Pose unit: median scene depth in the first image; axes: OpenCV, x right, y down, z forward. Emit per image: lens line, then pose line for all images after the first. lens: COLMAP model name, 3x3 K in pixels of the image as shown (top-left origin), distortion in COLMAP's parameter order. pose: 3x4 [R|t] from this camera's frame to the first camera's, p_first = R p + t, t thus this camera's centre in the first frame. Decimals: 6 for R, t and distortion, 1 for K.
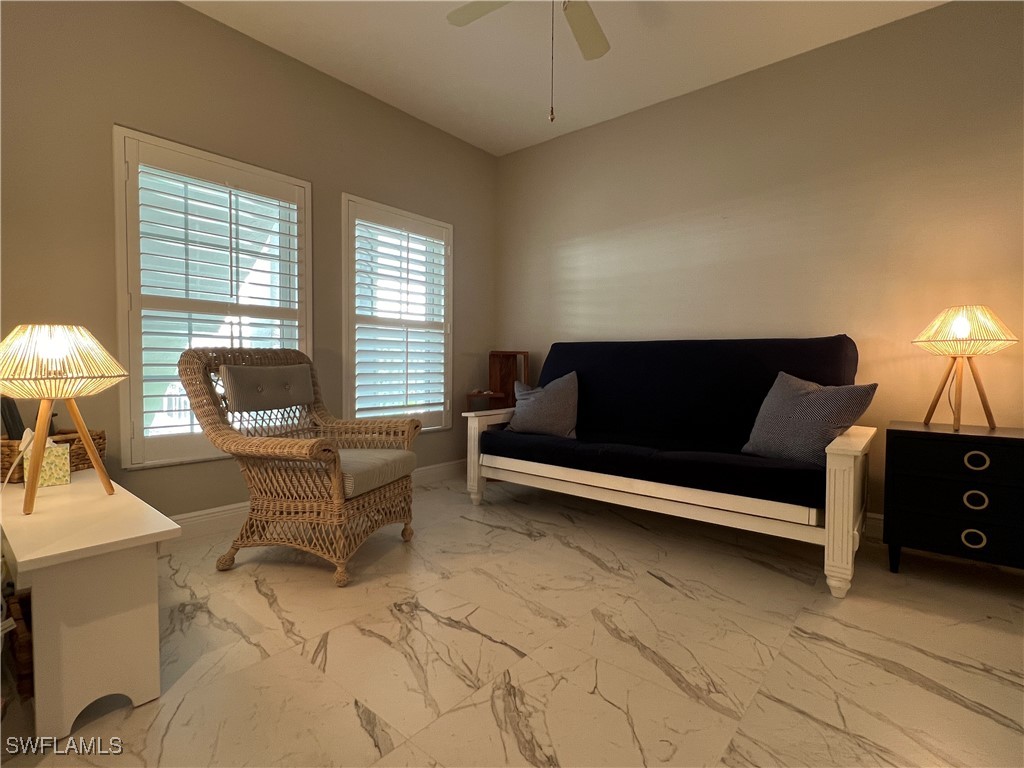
lens RADIAL K [[493.4, 0, 510.3], [0, 493.4, 381.7], [0, 0, 1]] dist [-0.001691, -0.000079]
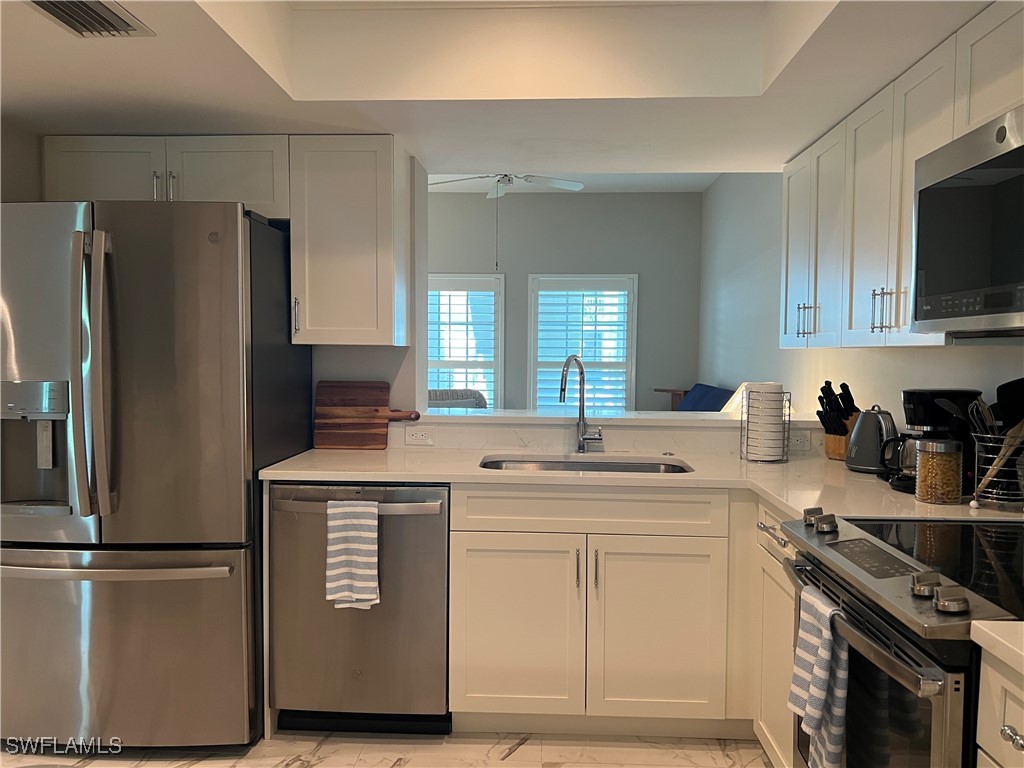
lens RADIAL K [[771.5, 0, 508.5], [0, 771.5, 387.4], [0, 0, 1]] dist [0.041269, -0.023725]
pose [[0.614487, 0.027573, -0.788445, 1.518517], [-0.034092, 0.999384, 0.008380, -0.093291], [0.788190, 0.021730, 0.615048, -0.420713]]
